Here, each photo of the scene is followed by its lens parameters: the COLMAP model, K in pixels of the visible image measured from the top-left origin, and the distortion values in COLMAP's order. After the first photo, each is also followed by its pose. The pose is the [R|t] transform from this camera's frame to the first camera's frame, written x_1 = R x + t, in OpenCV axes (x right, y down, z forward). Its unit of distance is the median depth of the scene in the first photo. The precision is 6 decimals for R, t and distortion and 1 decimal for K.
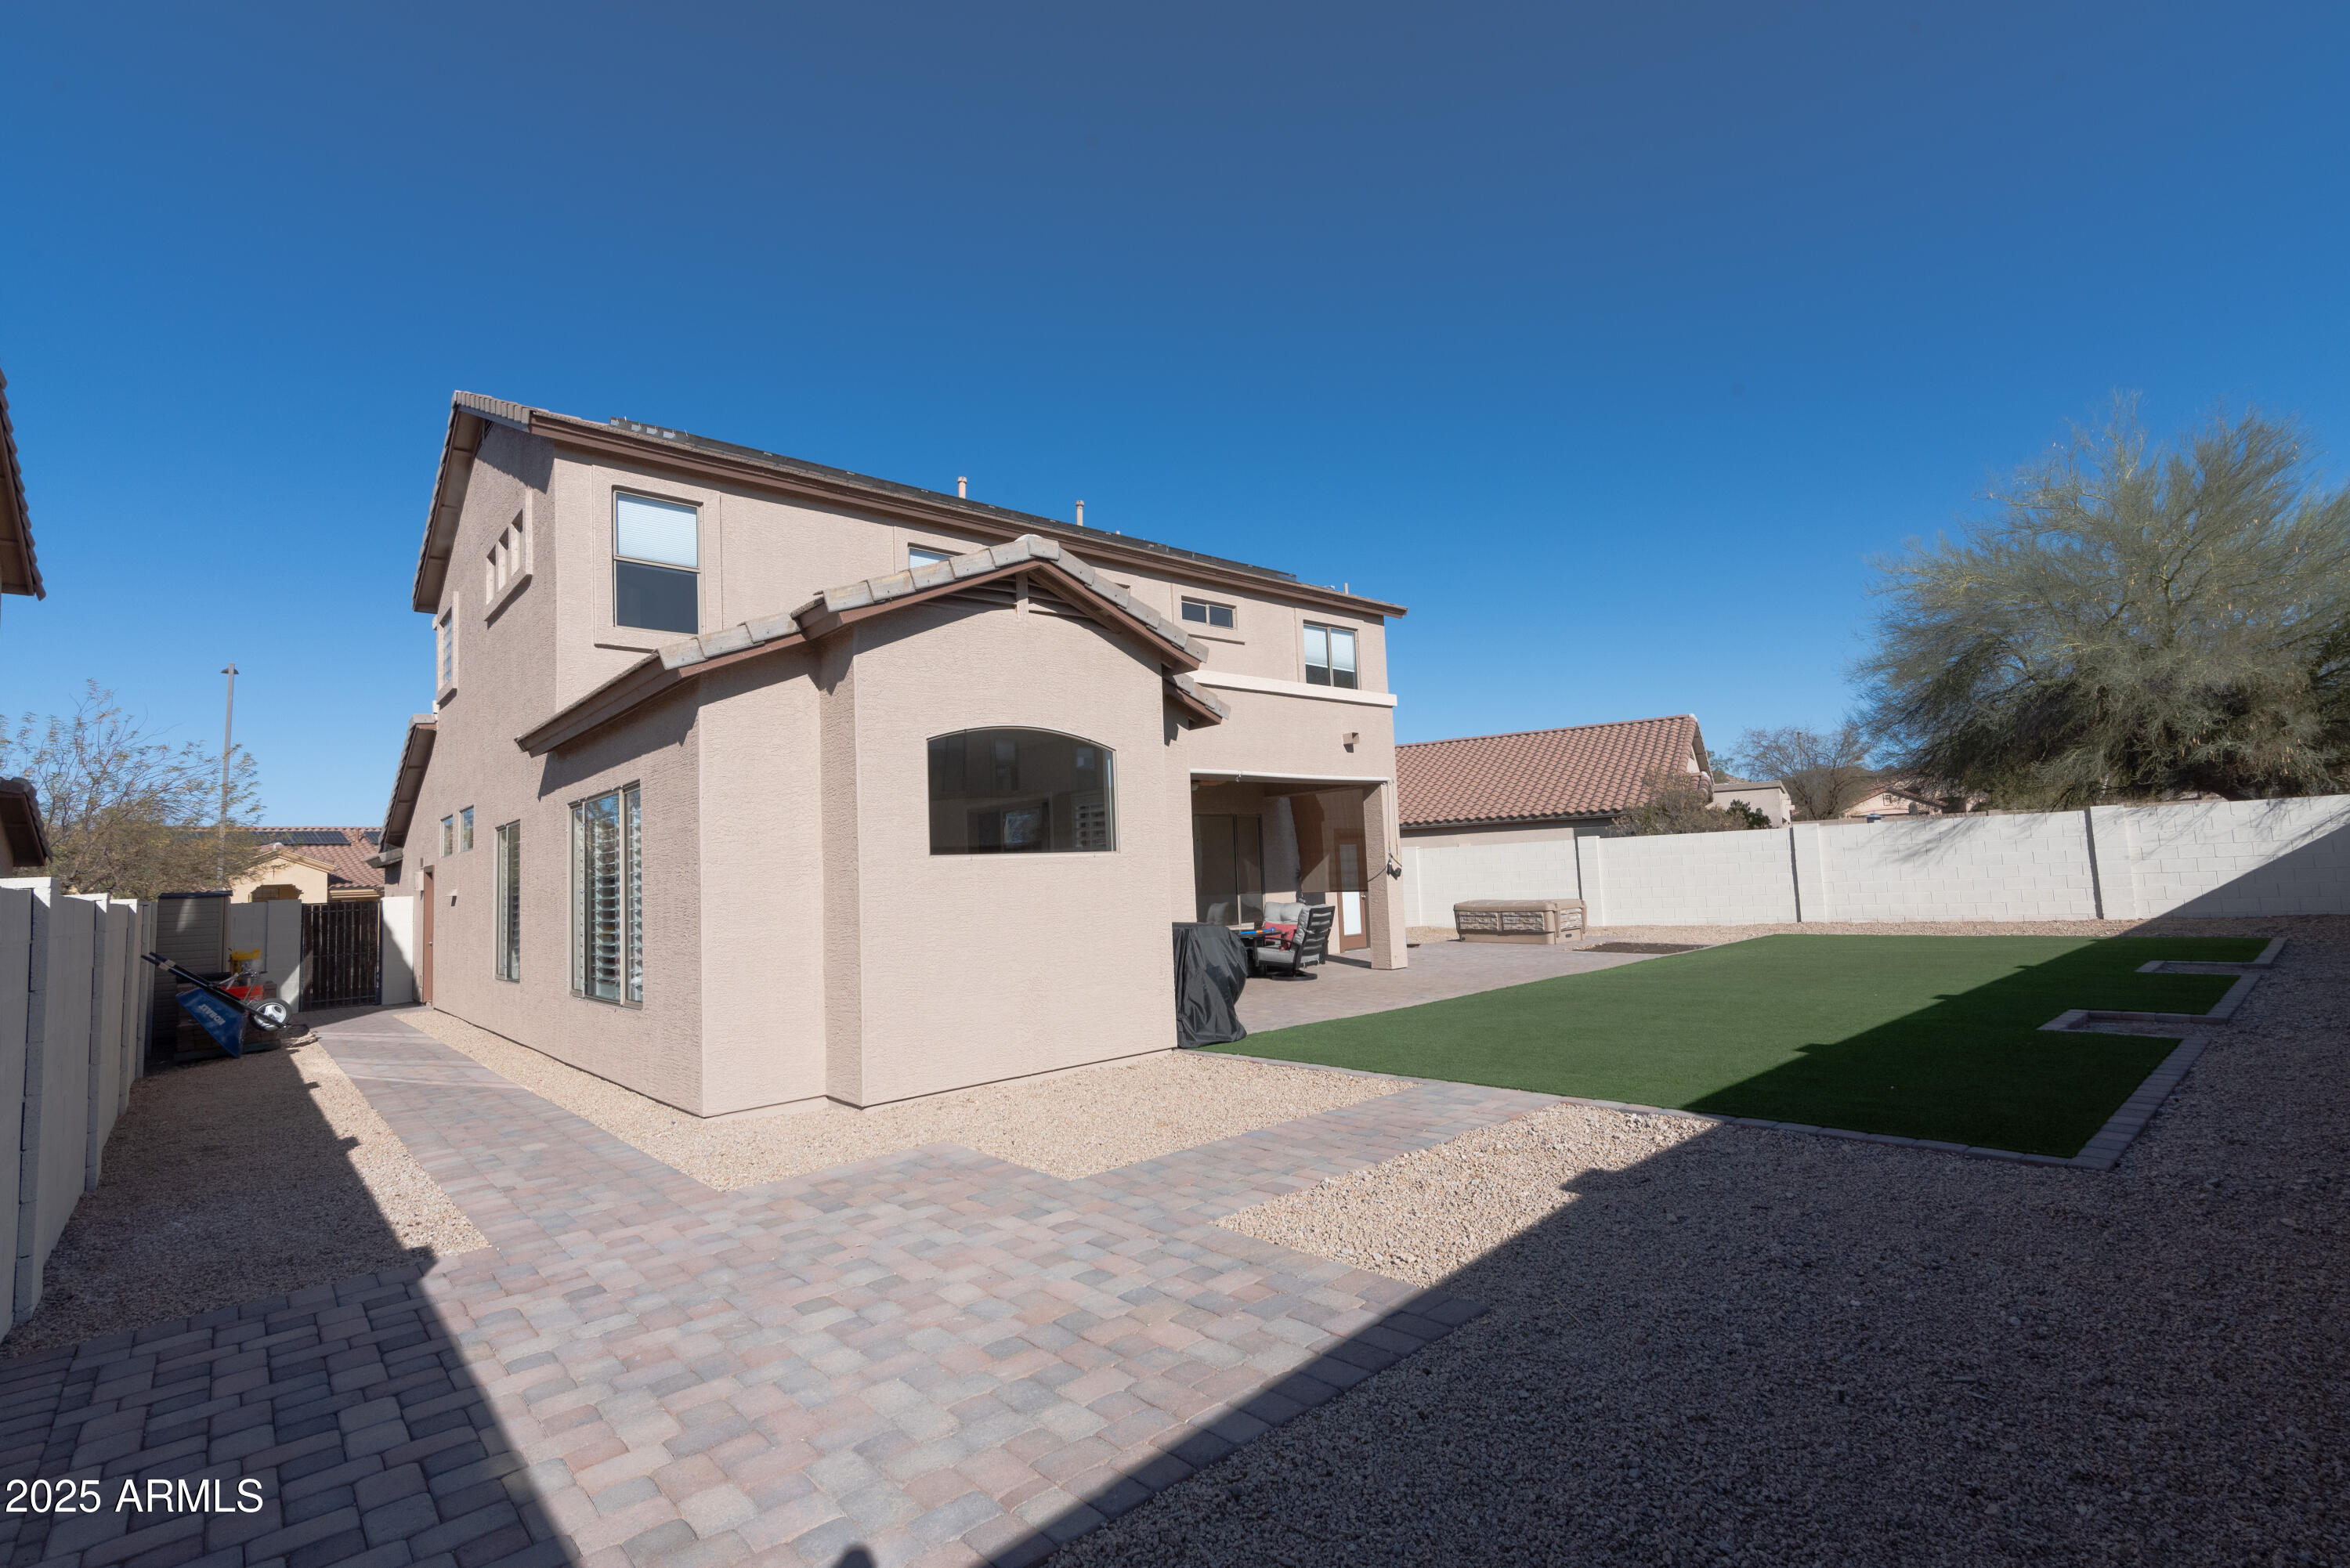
lens RADIAL K [[1048.8, 0, 1174.1], [0, 1048.8, 787.5], [0, 0, 1]] dist [0.006764, -0.001260]
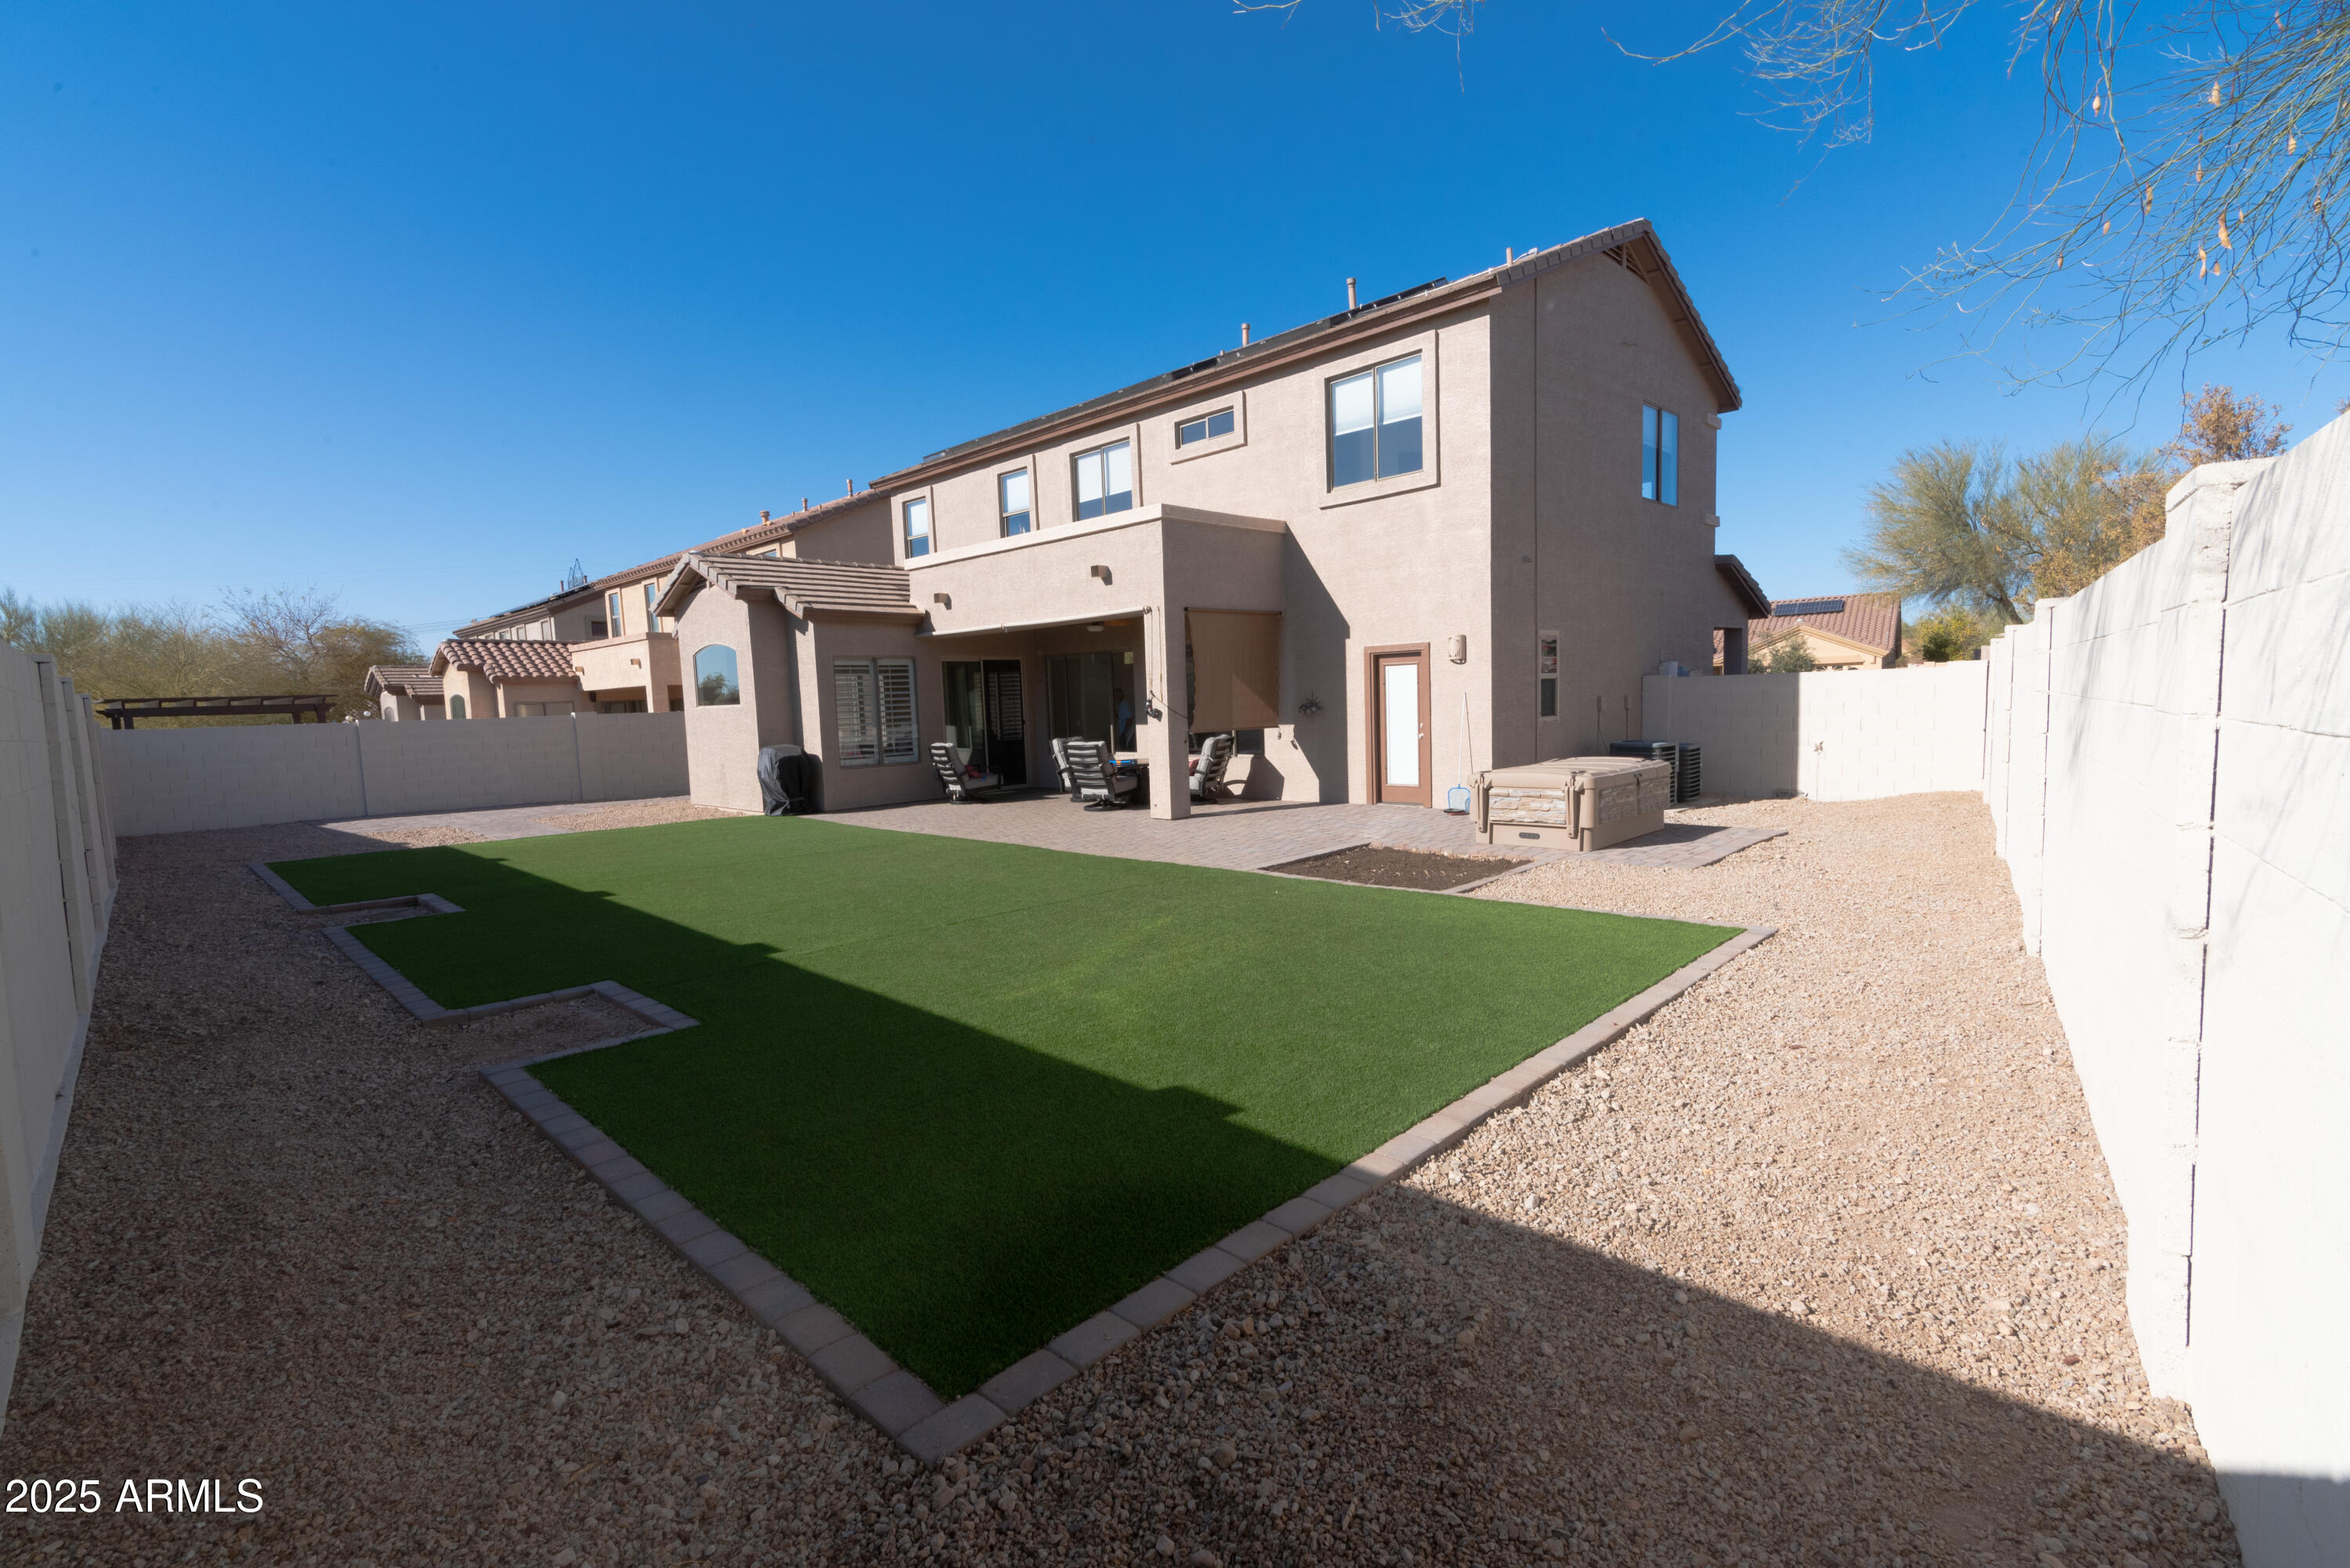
lens RADIAL K [[1048.8, 0, 1173.9], [0, 1048.8, 787.5], [0, 0, 1]] dist [0.006764, -0.001260]
pose [[0.049342, 0.132100, -0.990008, 0.946706], [0.120467, 0.983191, 0.137195, 0.019657], [0.991490, -0.126033, 0.032599, 0.831820]]
